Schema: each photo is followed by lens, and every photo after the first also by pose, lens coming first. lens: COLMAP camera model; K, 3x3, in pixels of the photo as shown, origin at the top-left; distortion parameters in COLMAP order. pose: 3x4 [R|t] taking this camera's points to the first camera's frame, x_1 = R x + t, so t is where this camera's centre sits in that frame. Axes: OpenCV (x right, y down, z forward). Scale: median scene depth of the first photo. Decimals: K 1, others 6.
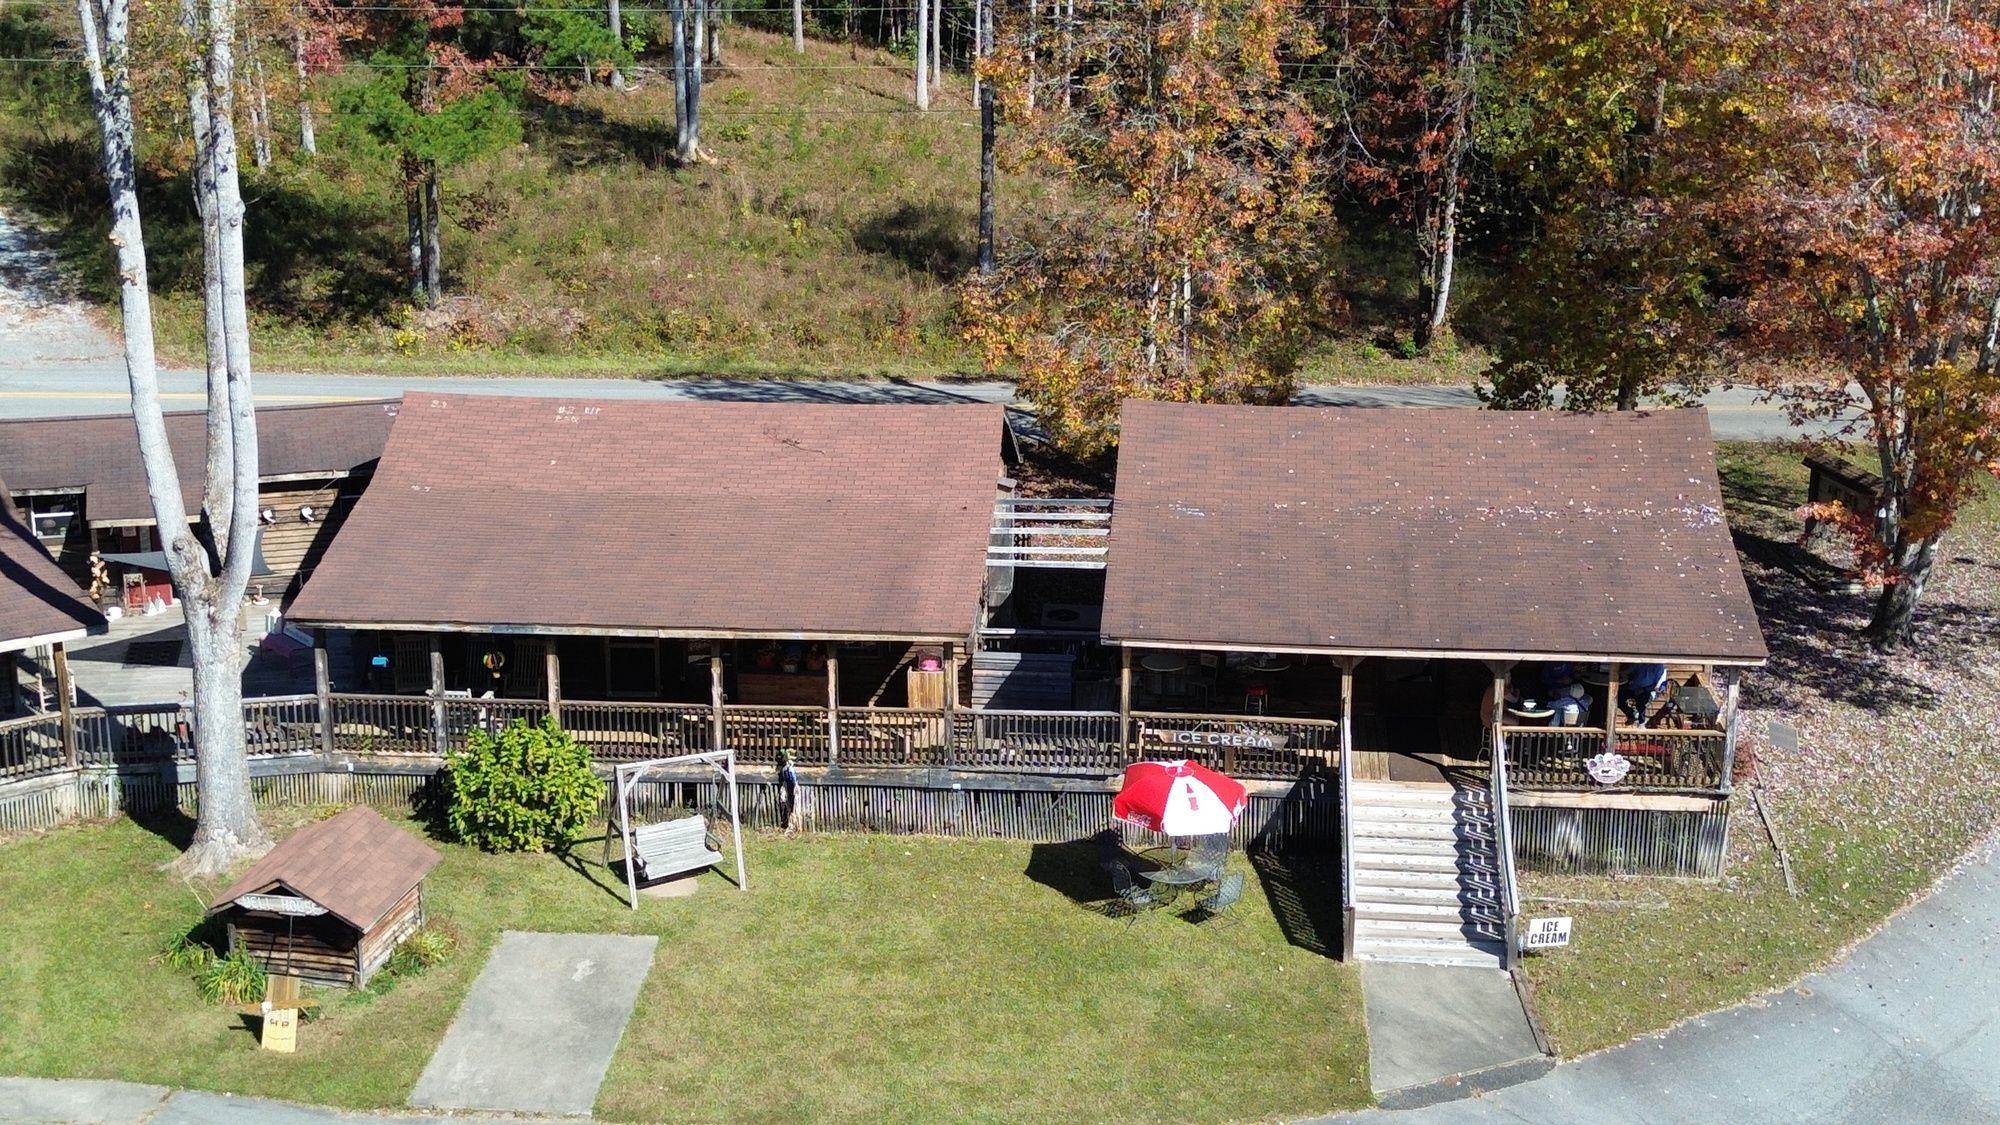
lens RADIAL K [[2792.7, 0, 1000.0], [0, 2792.7, 562.5], [0, 0, 1]] dist [0.198007, -0.690042]
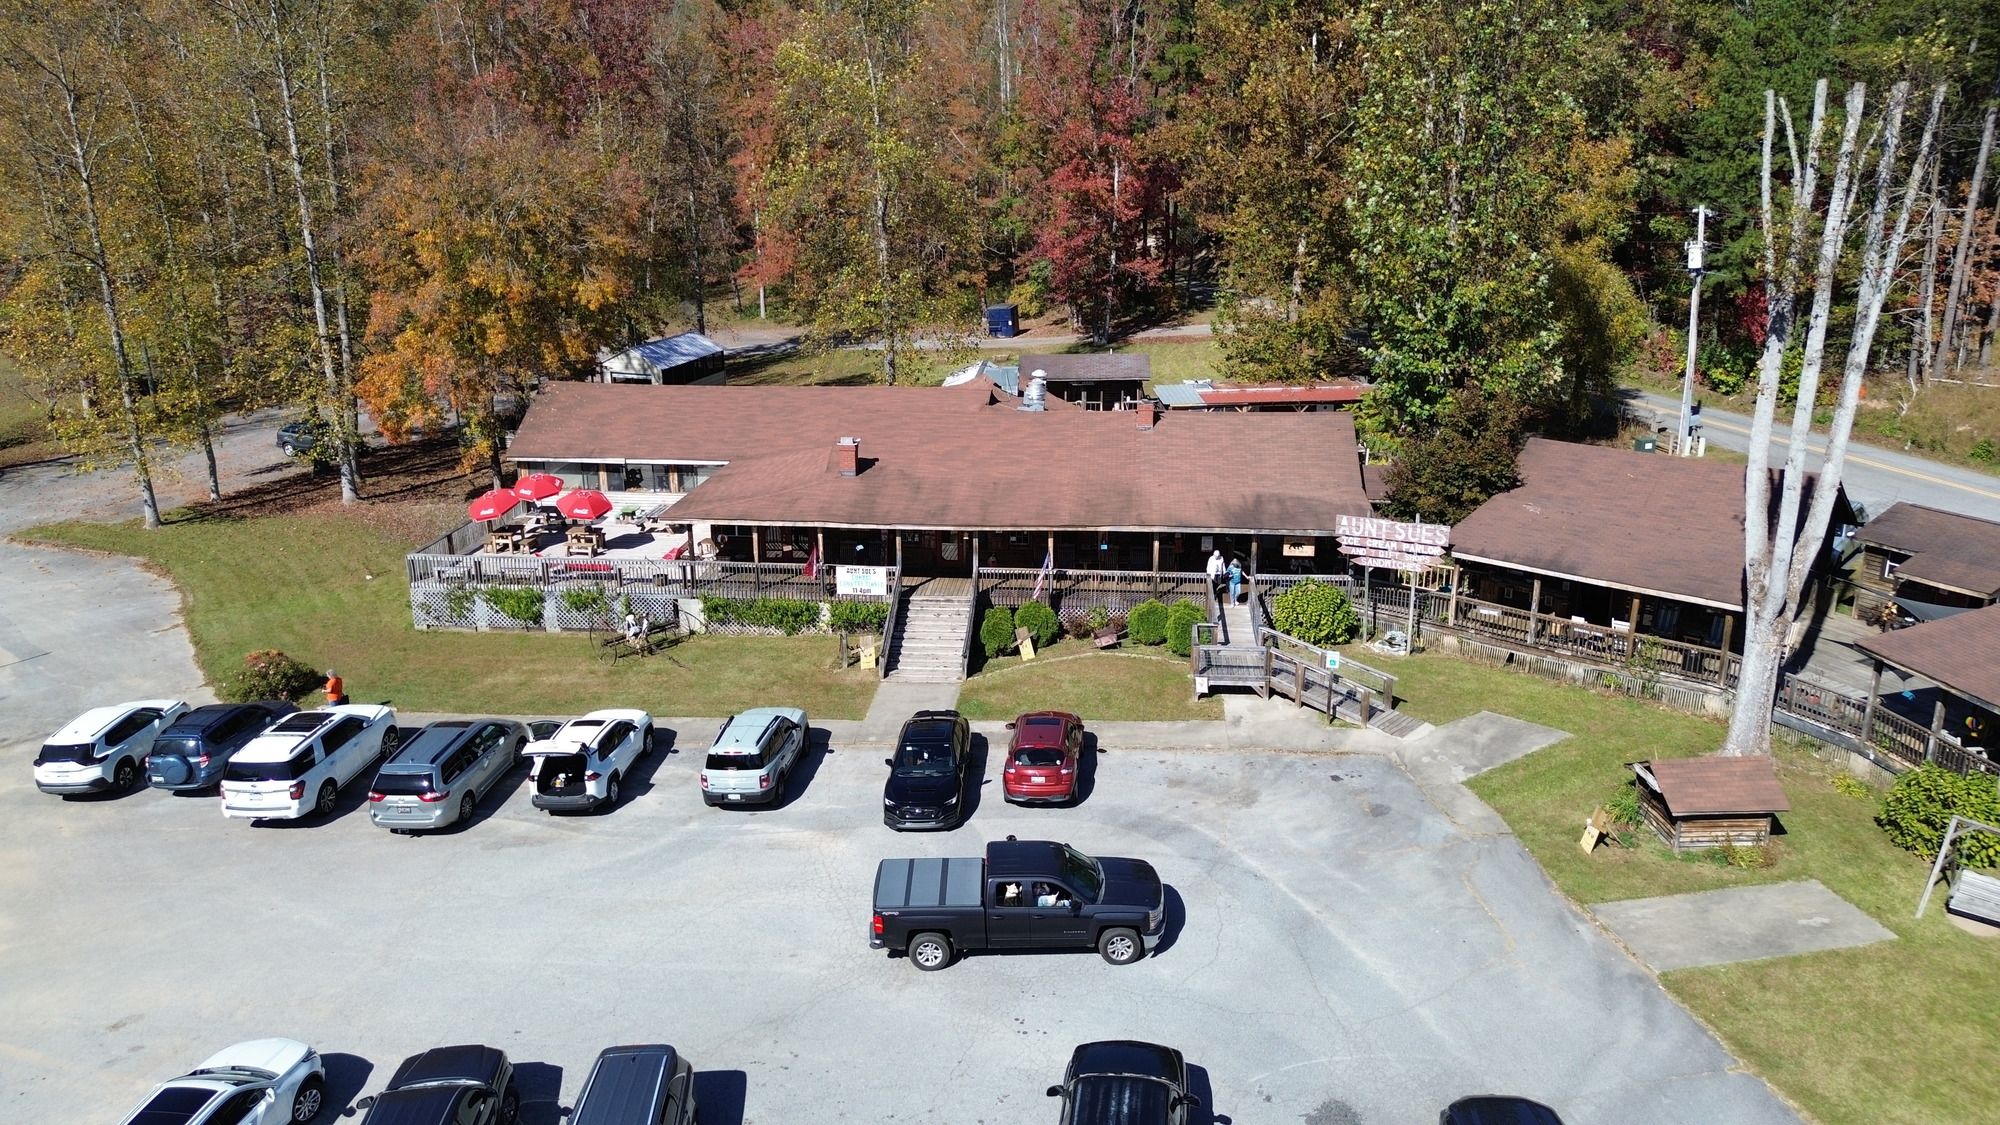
lens RADIAL K [[1400.9, 0, 1000.0], [0, 1400.9, 562.5], [0, 0, 1]] dist [0.062658, -0.066130]
pose [[0.249539, 0.271601, -0.929496, 0.320341], [-0.273422, 0.940567, 0.201431, -0.047818], [0.928962, 0.203880, 0.308970, 0.338107]]
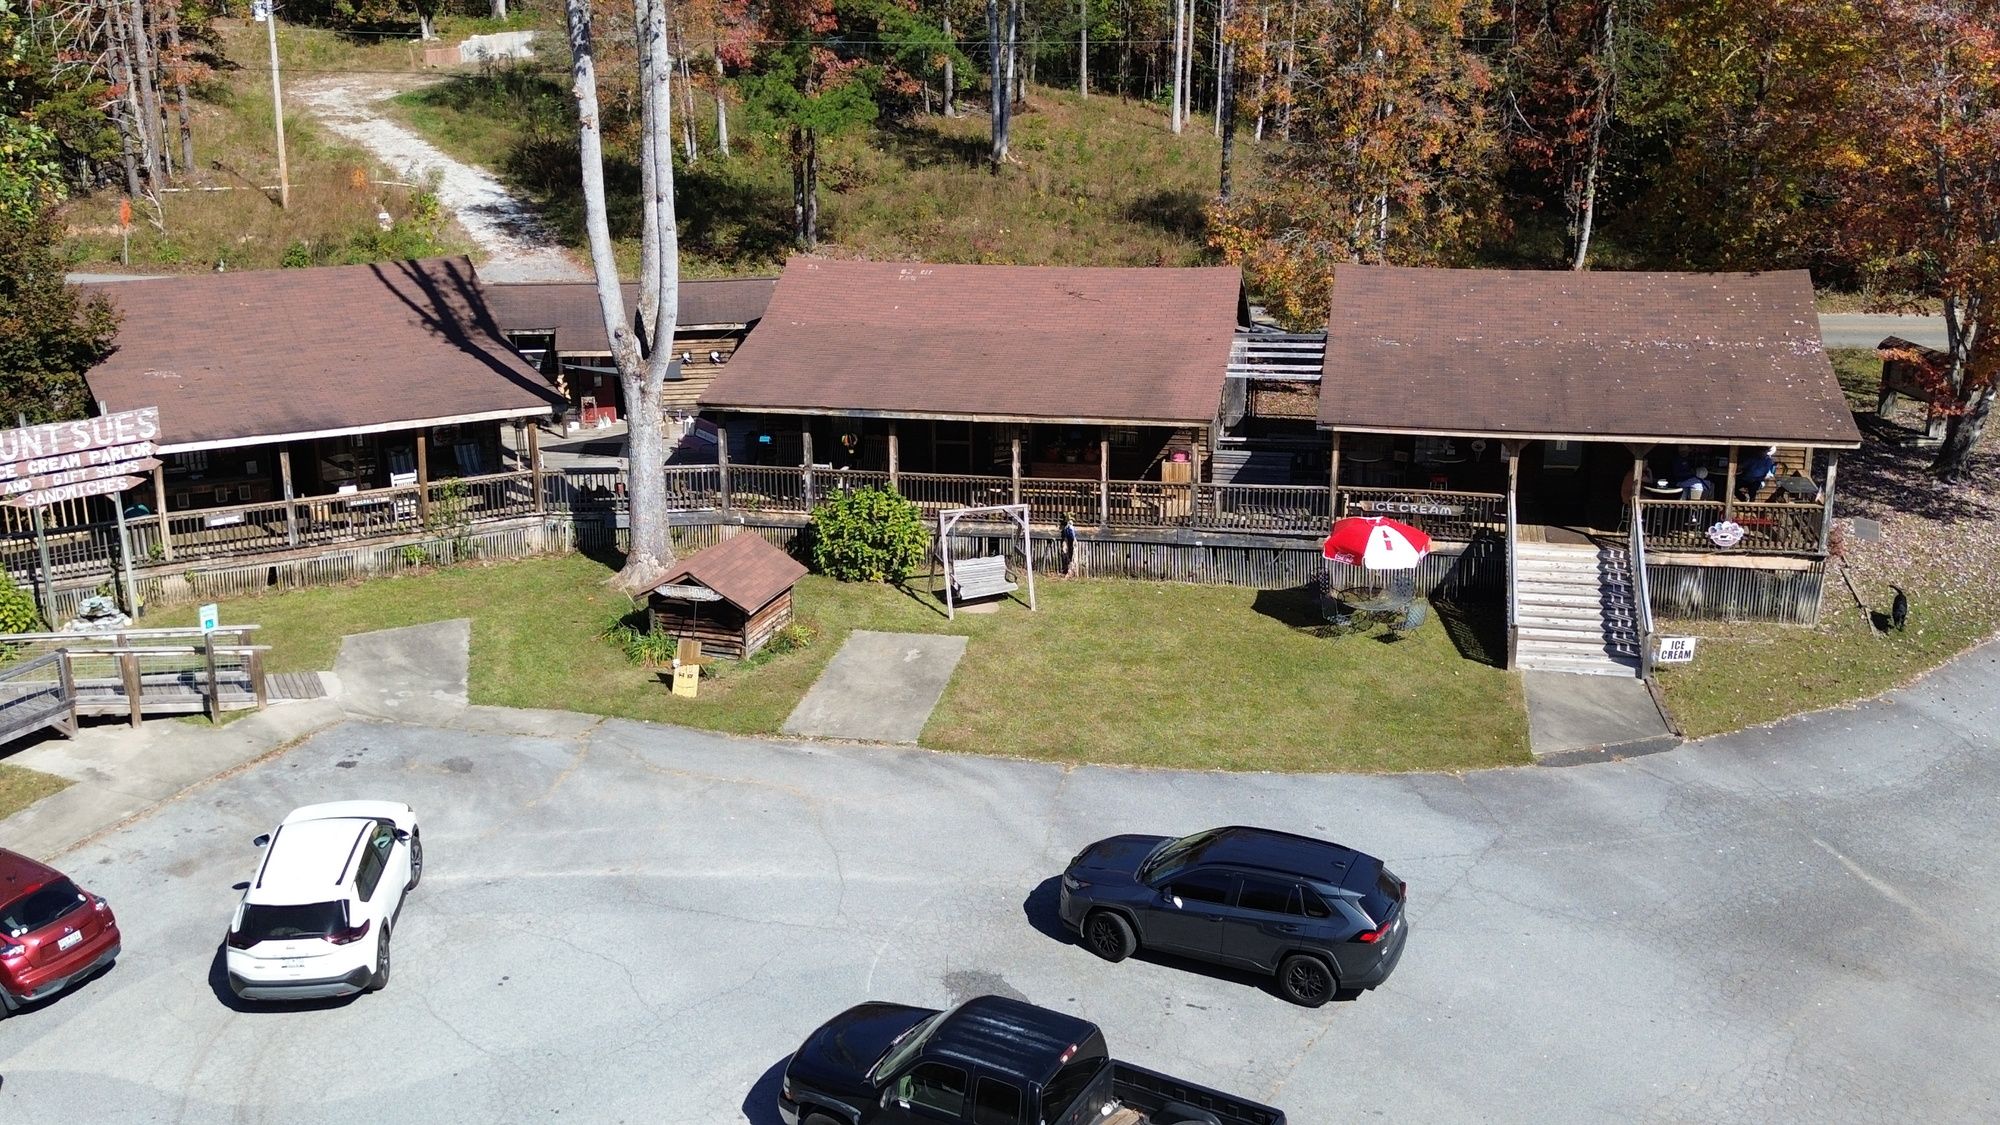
lens RADIAL K [[2052.7, 0, 999.9], [0, 2052.7, 569.4], [0, 0, 1]] dist [0.131815, -0.295191]
pose [[0.994153, 0.022406, -0.105634, -0.006623], [-0.021754, 0.999737, 0.007317, 0.087545], [0.105770, -0.004976, 0.994378, 0.048559]]
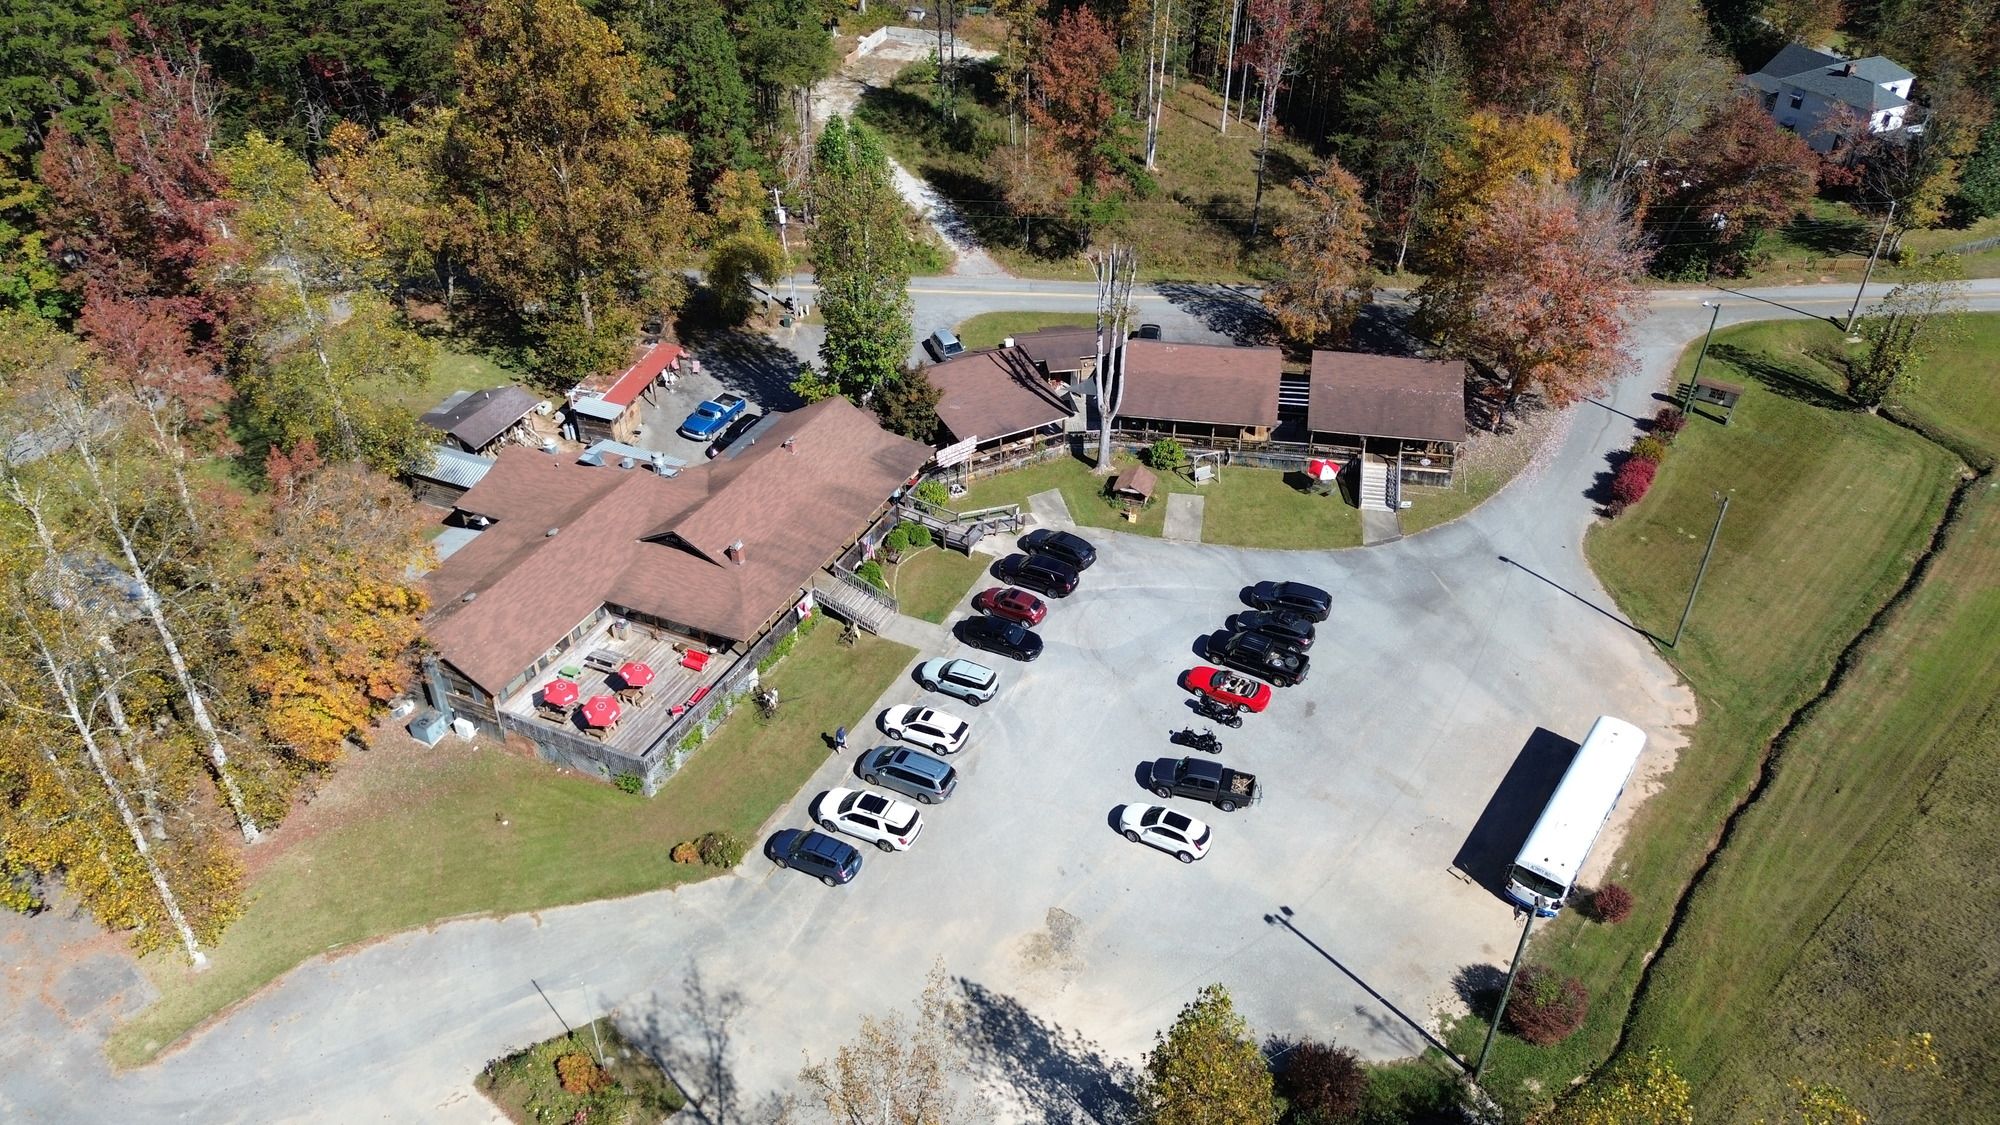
lens RADIAL K [[1400.9, 0, 1000.0], [0, 1400.9, 562.5], [0, 0, 1]] dist [0.062658, -0.066130]
pose [[0.994403, 0.051632, -0.092175, -0.216518], [-0.019859, 0.948245, 0.316919, -0.439113], [0.103767, -0.313315, 0.943963, -1.109908]]
